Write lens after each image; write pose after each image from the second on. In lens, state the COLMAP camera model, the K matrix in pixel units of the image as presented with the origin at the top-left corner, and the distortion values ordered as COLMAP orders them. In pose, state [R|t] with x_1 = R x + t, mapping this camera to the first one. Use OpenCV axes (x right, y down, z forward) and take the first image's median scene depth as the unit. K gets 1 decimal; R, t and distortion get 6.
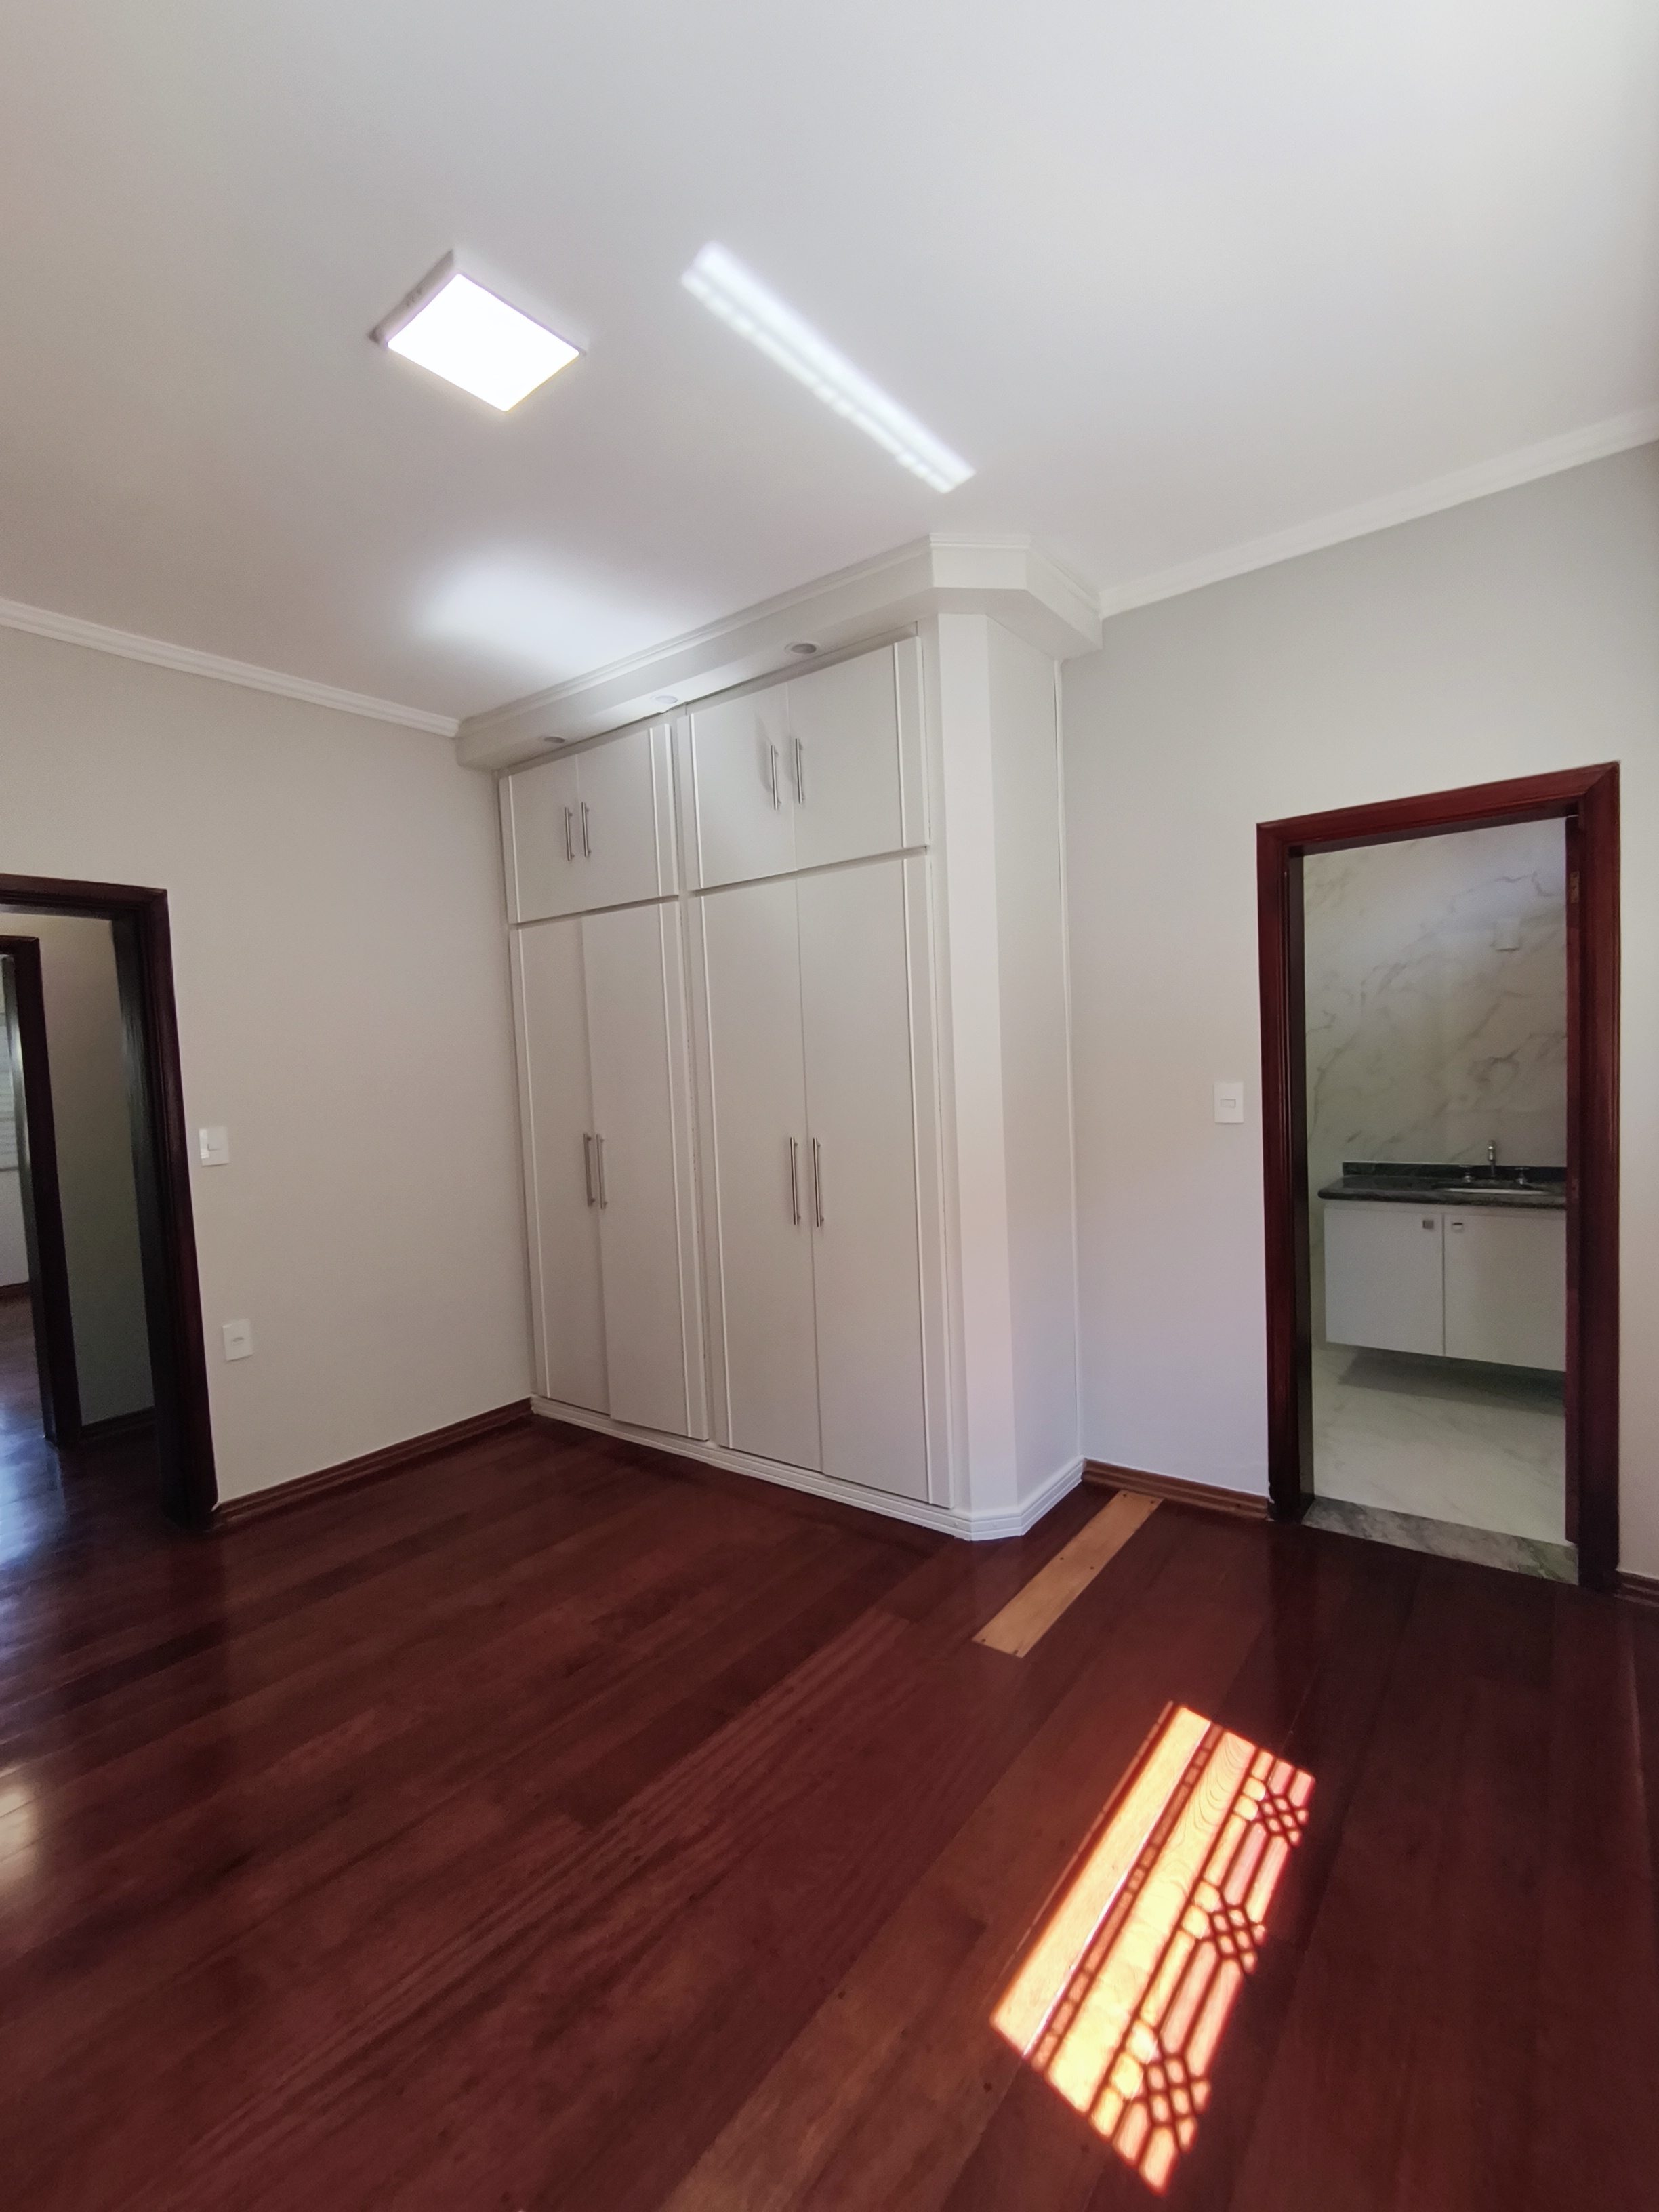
lens RADIAL K [[985.9, 0, 842.9], [0, 985.9, 1106.2], [0, 0, 1]] dist [0.003198, -0.000268]
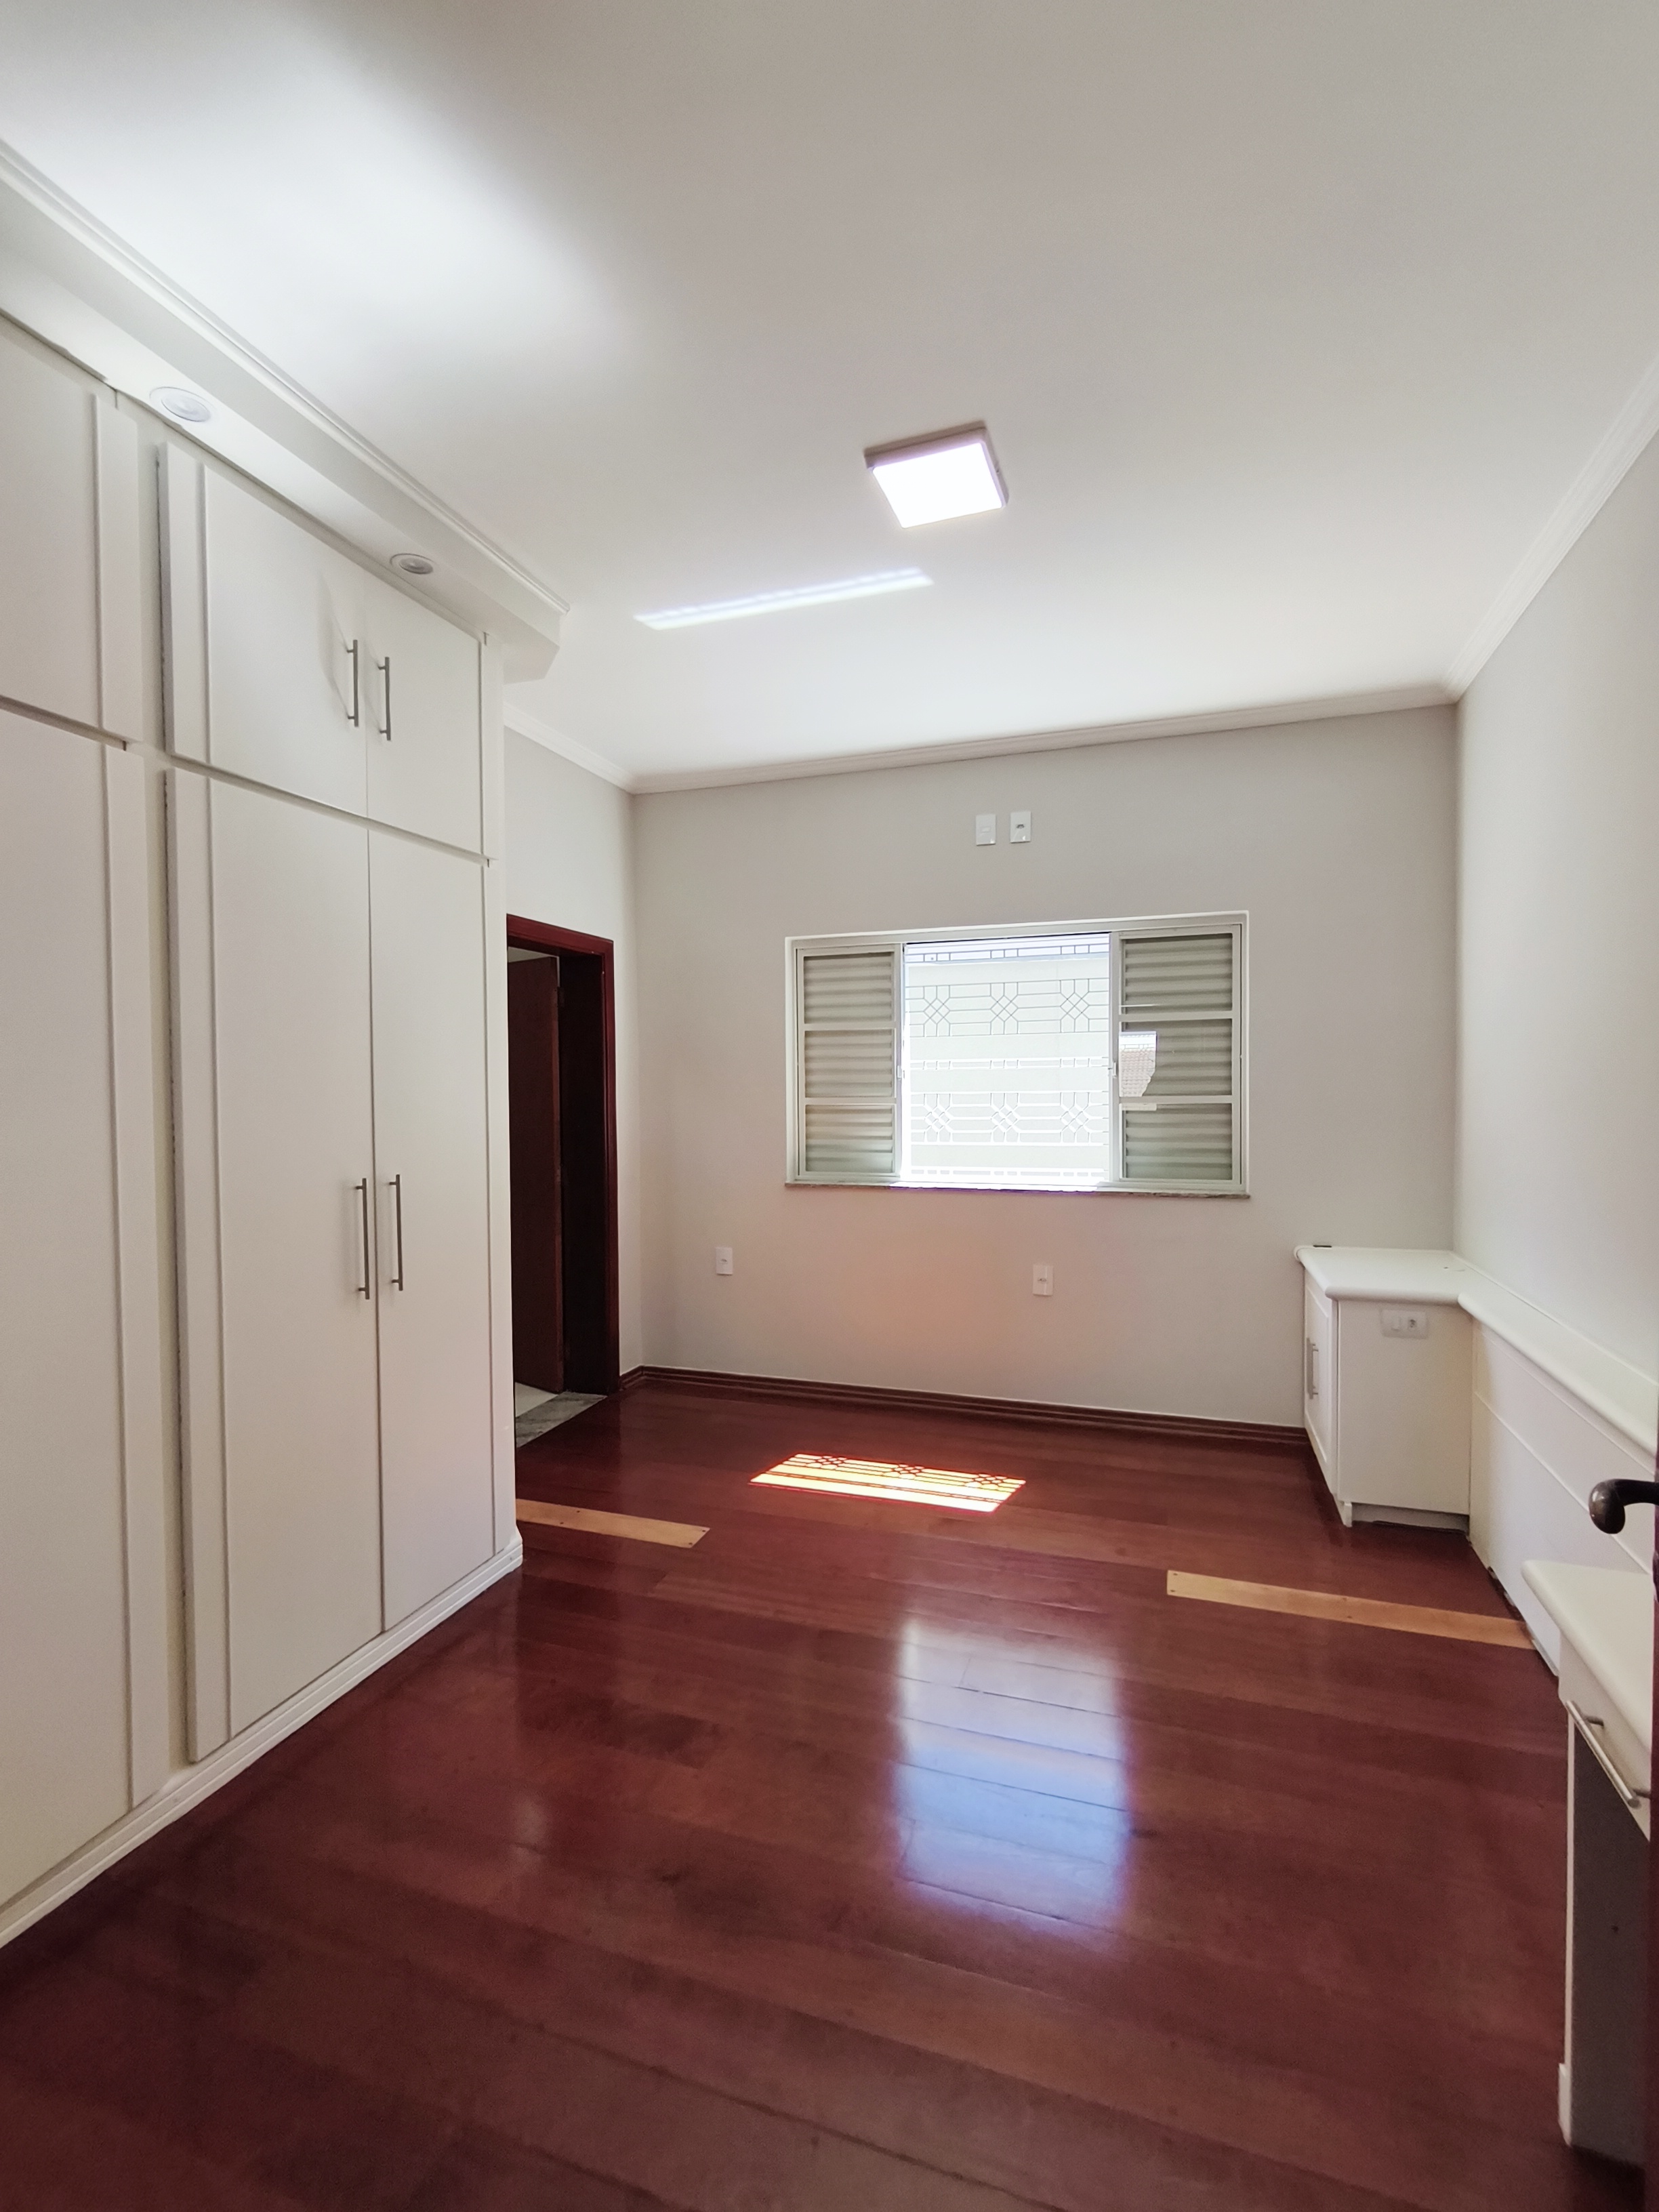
lens RADIAL K [[985.9, 0, 838.1], [0, 985.9, 1108.3], [0, 0, 1]] dist [0.003198, -0.000268]
pose [[-0.312755, 0.027422, 0.949438, -1.395388], [0.066259, 0.997778, -0.006992, 0.013764], [-0.947520, 0.060722, -0.313877, 1.469658]]
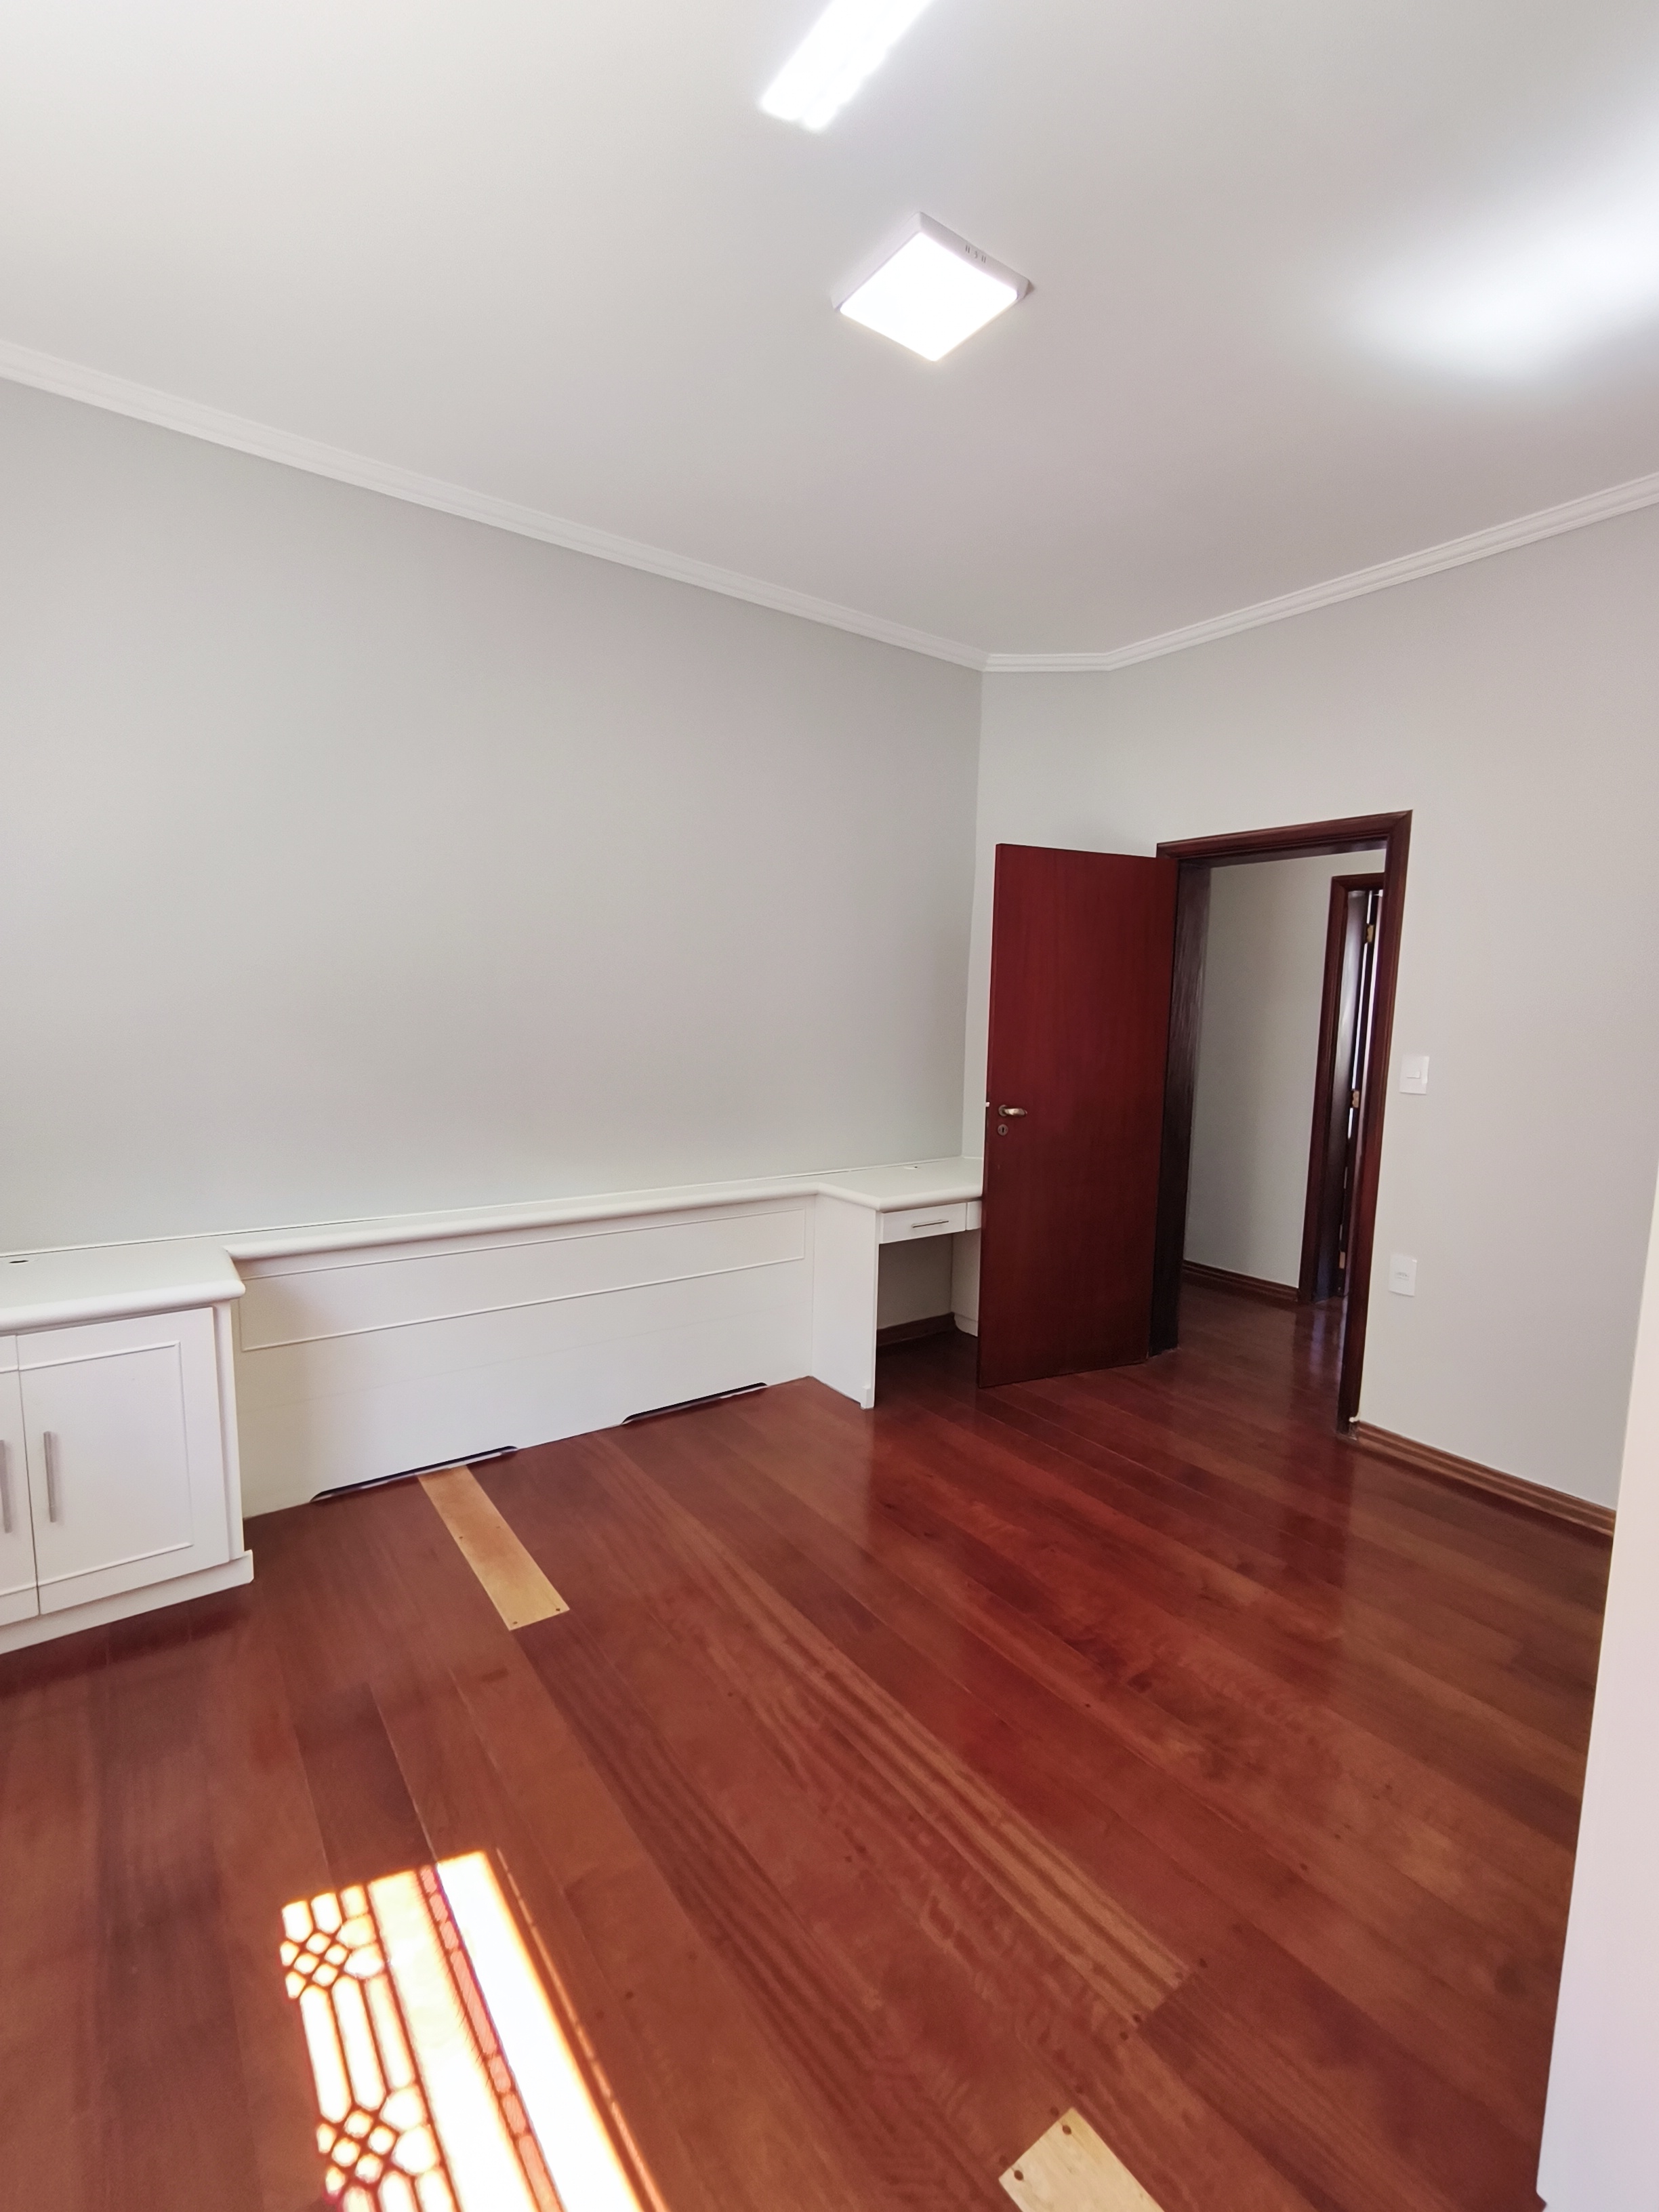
lens RADIAL K [[985.9, 0, 838.4], [0, 985.9, 1108.9], [0, 0, 1]] dist [0.003198, -0.000268]
pose [[-0.275514, 0.139839, -0.951072, 0.737484], [-0.059682, 0.984966, 0.162112, -0.080300], [0.959443, 0.101426, -0.263026, 1.196761]]
